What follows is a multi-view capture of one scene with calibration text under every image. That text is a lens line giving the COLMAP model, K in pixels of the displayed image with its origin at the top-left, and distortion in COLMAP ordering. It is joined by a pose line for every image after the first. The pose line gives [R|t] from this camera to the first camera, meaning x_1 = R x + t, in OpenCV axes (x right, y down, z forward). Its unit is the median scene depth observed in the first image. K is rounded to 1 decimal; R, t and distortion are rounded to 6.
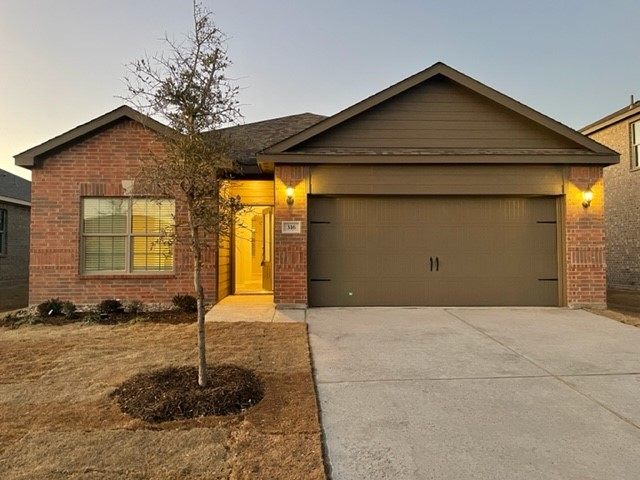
lens RADIAL K [[488.4, 0, 320.0], [0, 488.4, 240.0], [0, 0, 1]] dist [0.086147, -0.108829]
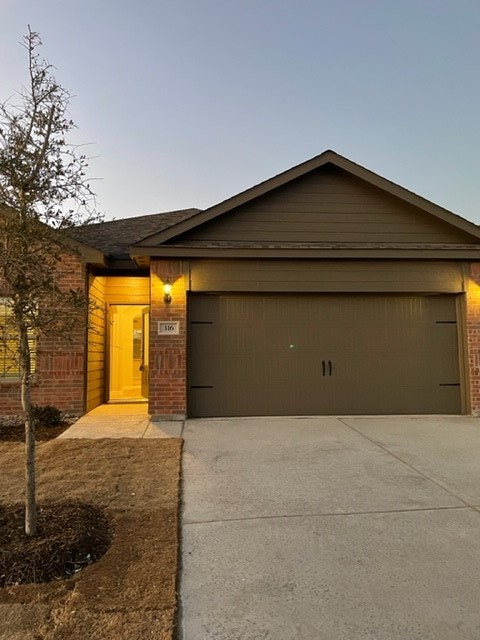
lens RADIAL K [[488.4, 0, 235.6], [0, 488.4, 316.7], [0, 0, 1]] dist [0.086147, -0.108829]
pose [[0.999025, -0.002094, 0.044099, 0.024862], [0.004280, 0.998763, -0.049530, -0.002213], [-0.043941, 0.049670, 0.997799, 0.099240]]
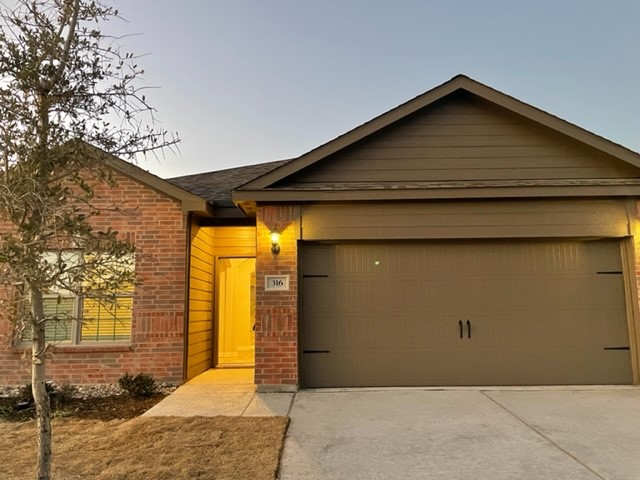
lens RADIAL K [[489.5, 0, 325.4], [0, 489.5, 245.6], [0, 0, 1]] dist [0.079525, -0.108878]
pose [[0.999143, -0.016910, -0.037787, 0.049097], [0.012980, 0.994708, -0.101918, -0.005028], [0.039311, 0.101341, 0.994075, 0.223512]]
